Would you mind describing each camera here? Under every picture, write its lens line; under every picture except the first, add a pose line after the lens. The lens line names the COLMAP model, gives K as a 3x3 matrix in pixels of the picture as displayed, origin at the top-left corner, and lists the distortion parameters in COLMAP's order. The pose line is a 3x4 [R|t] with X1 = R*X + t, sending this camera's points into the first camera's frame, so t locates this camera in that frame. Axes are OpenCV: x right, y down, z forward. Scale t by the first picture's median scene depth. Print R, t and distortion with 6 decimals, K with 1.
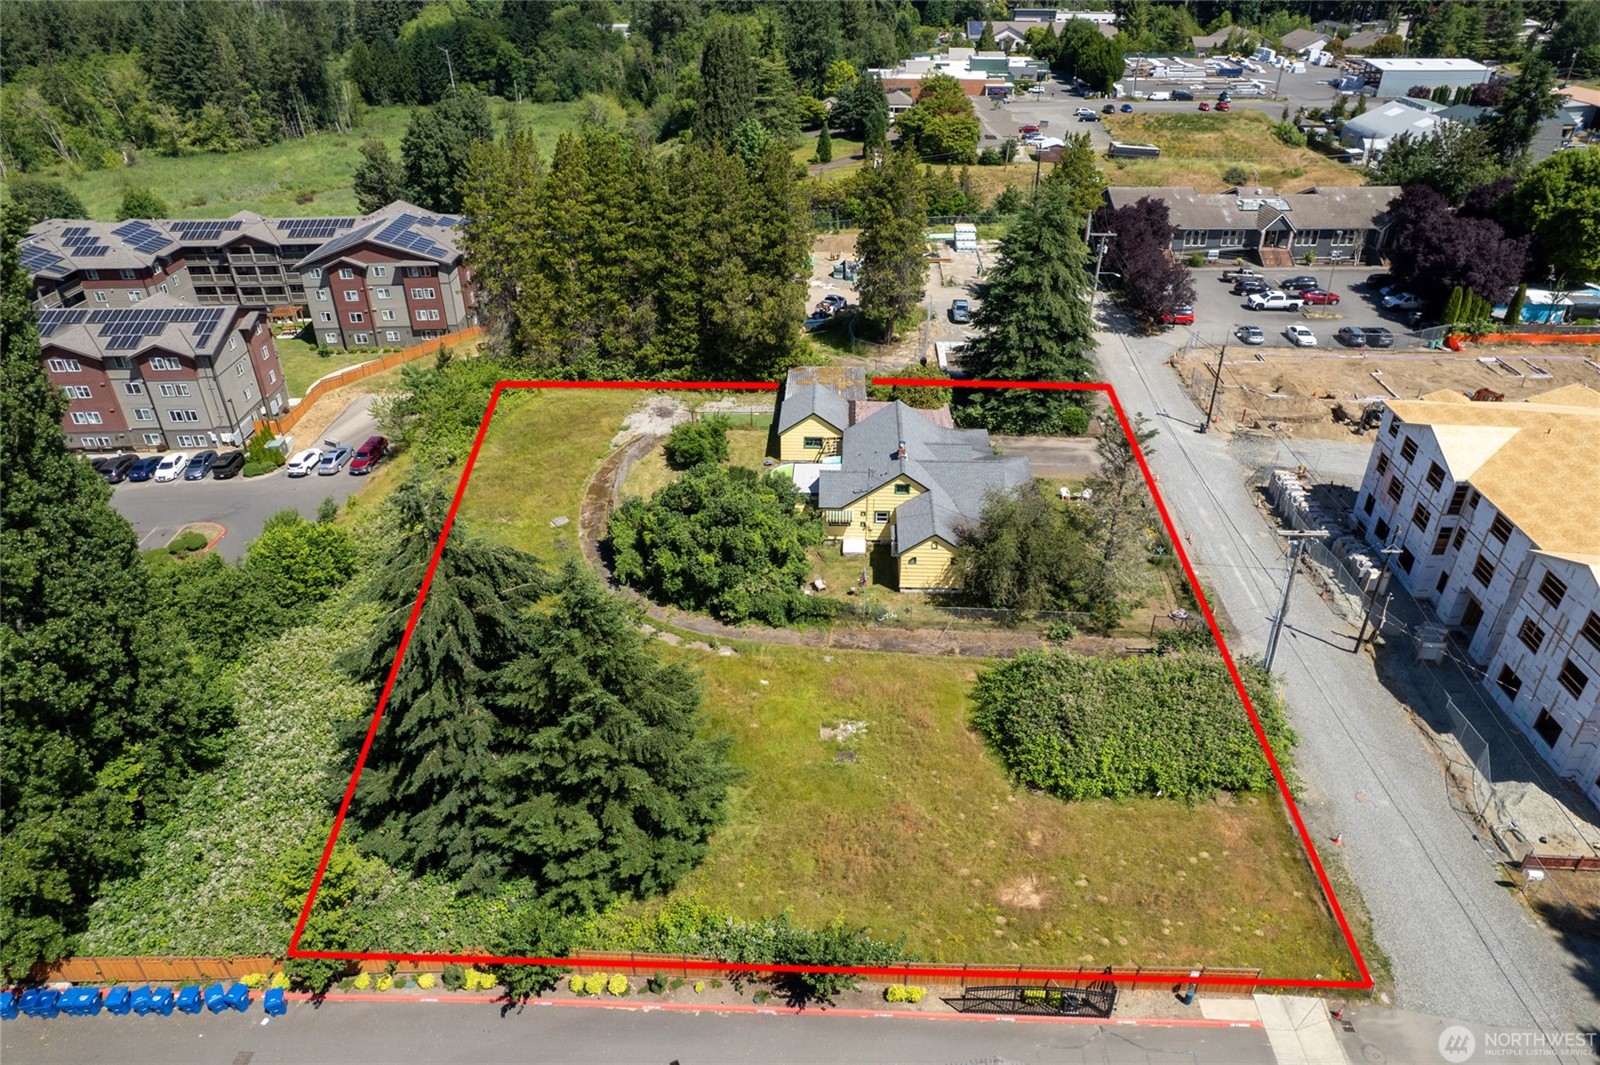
lens RADIAL K [[1007.7, 0, 804.2], [0, 1007.7, 555.7], [0, 0, 1]] dist [-0.061034, 0.057654]
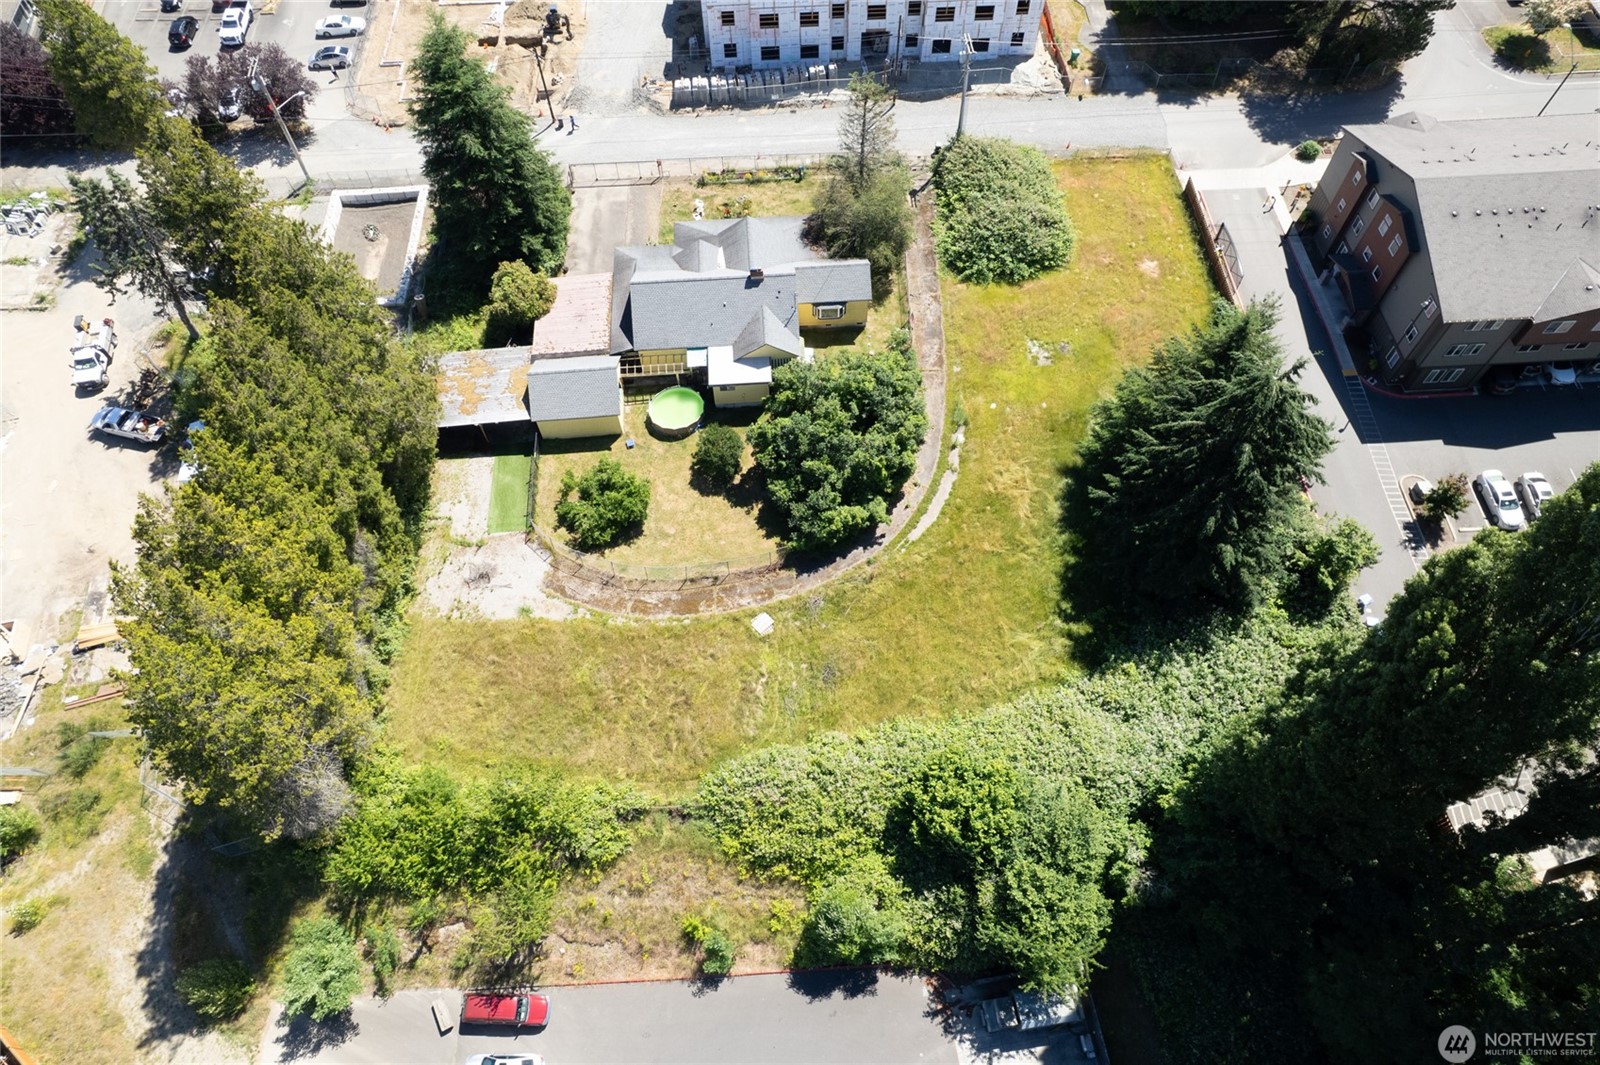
lens RADIAL K [[1021.5, 0, 806.3], [0, 1021.5, 533.6], [0, 0, 1]] dist [-0.072300, 0.063462]
pose [[-0.116558, -0.848599, 0.516036, -0.536619], [0.536937, 0.383262, 0.751537, -0.598619], [-0.835531, 0.364677, 0.410972, 0.476529]]
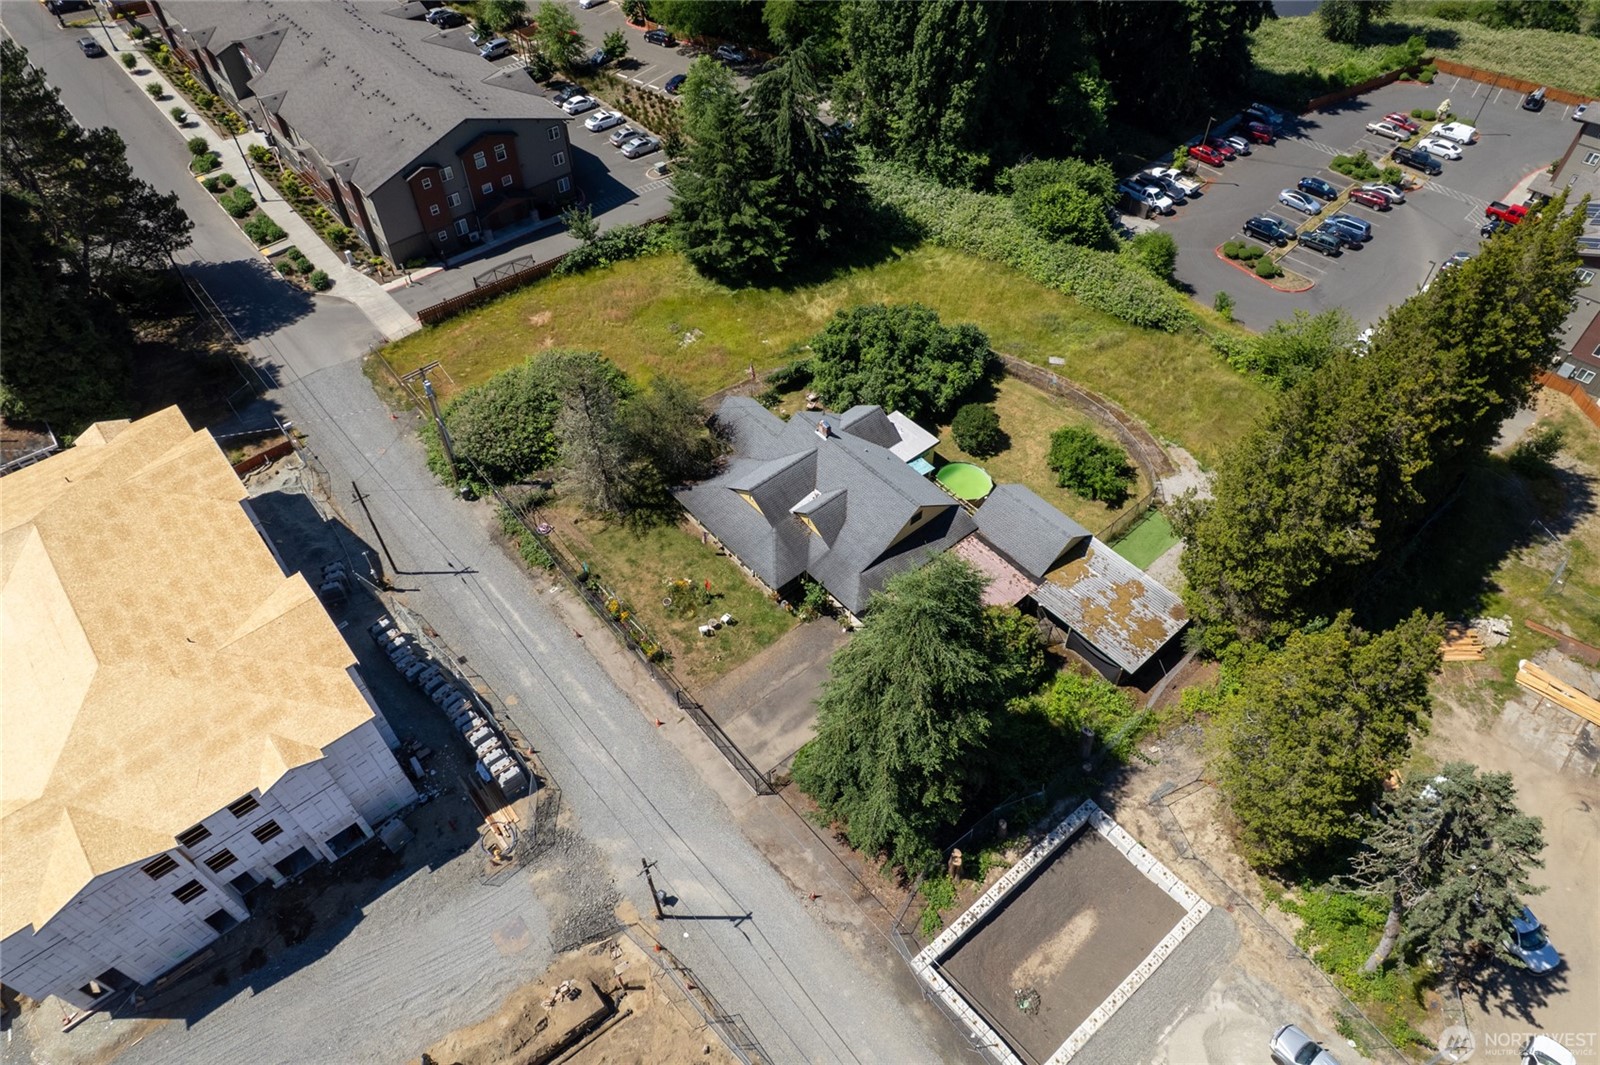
lens RADIAL K [[1021.0, 0, 806.9], [0, 1021.0, 532.1], [0, 0, 1]] dist [-0.068618, 0.057710]
pose [[-0.725088, 0.522013, -0.449166, 0.474634], [-0.359526, 0.269350, 0.893416, -0.747624], [0.587357, 0.809292, -0.007626, 0.833833]]
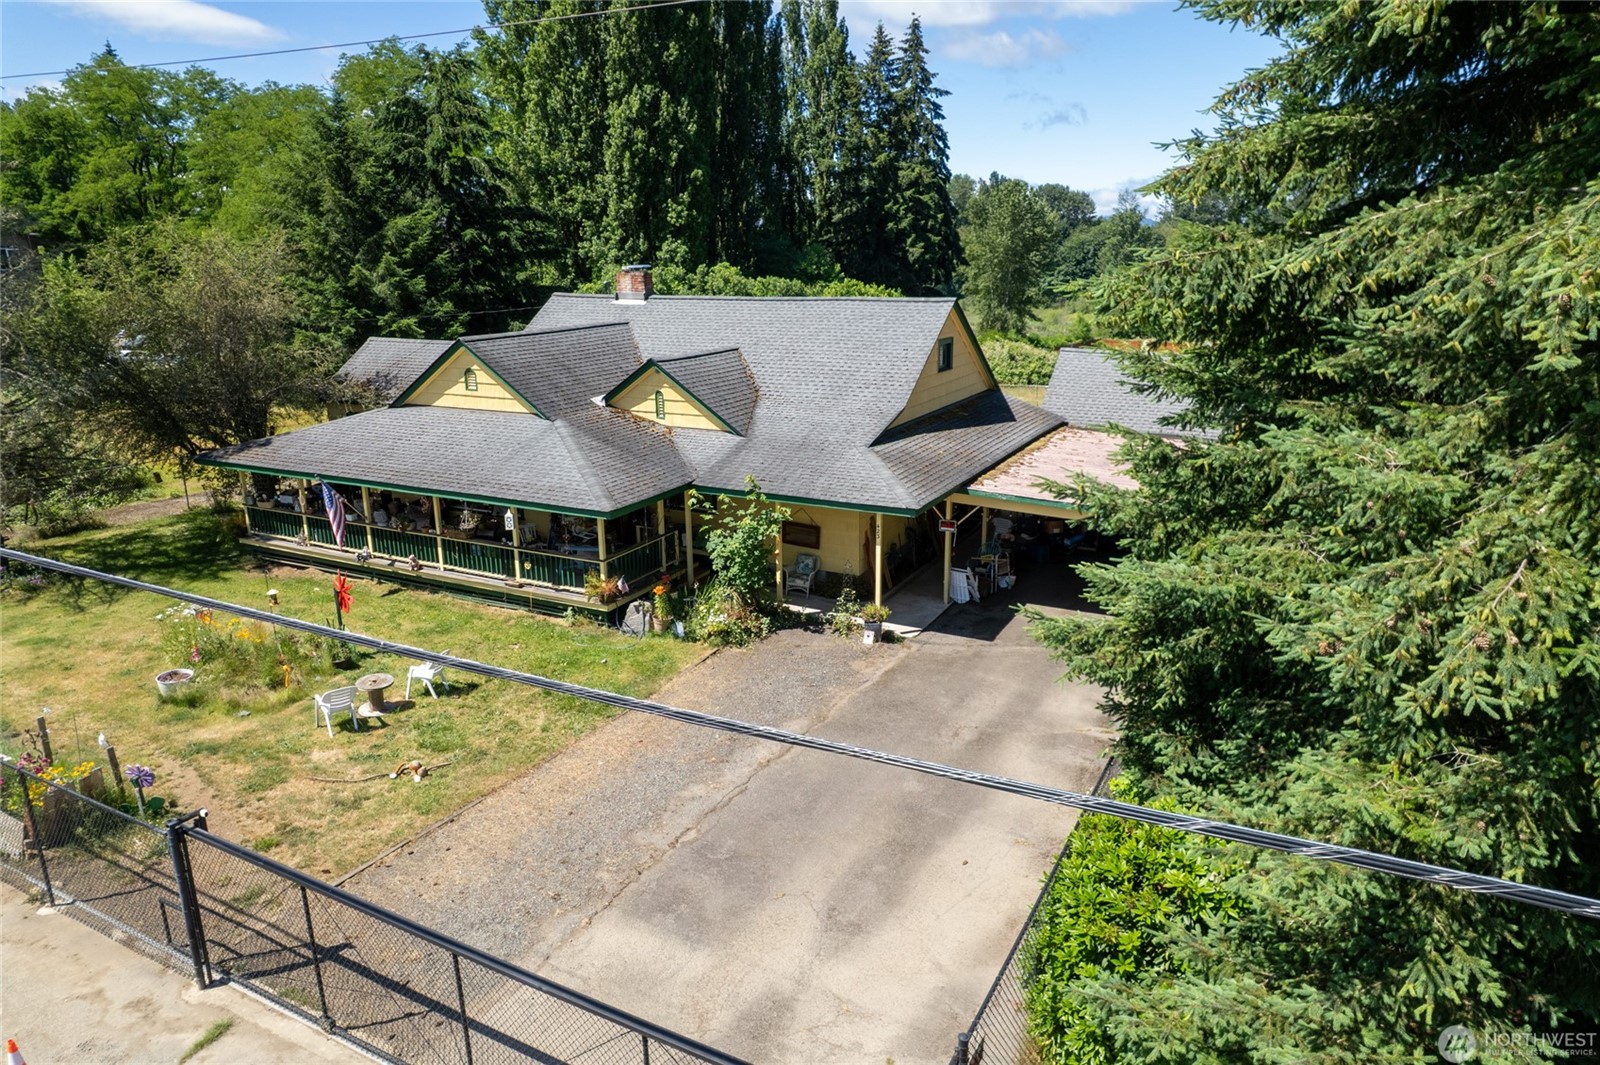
lens RADIAL K [[1021.5, 0, 806.3], [0, 1021.5, 533.6], [0, 0, 1]] dist [-0.072300, 0.063462]
pose [[-0.411045, 0.264879, -0.872285, 0.346113], [-0.474139, 0.755133, 0.452732, -0.188454], [0.778610, 0.599678, -0.184804, 0.917576]]
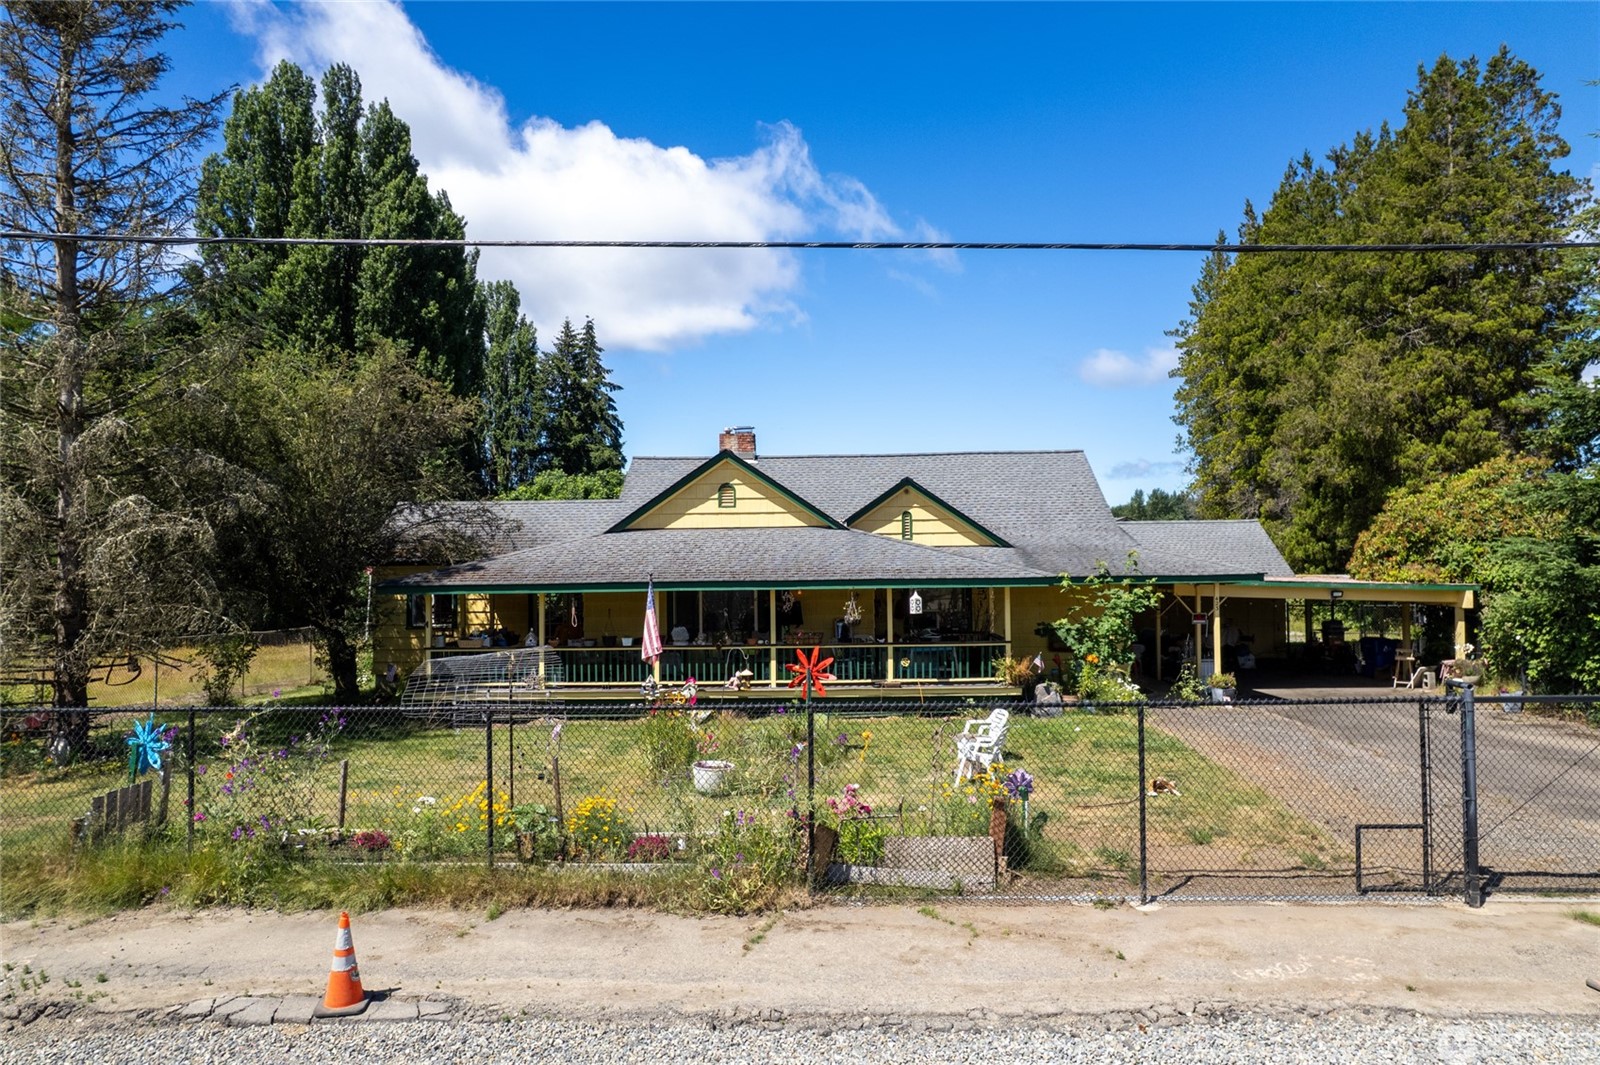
lens RADIAL K [[1021.0, 0, 806.9], [0, 1021.0, 532.1], [0, 0, 1]] dist [-0.068618, 0.057710]
pose [[0.017269, -0.014805, -0.999741, 0.382790], [-0.523602, 0.851687, -0.021657, -0.061511], [0.851788, 0.523841, 0.006956, 0.801705]]
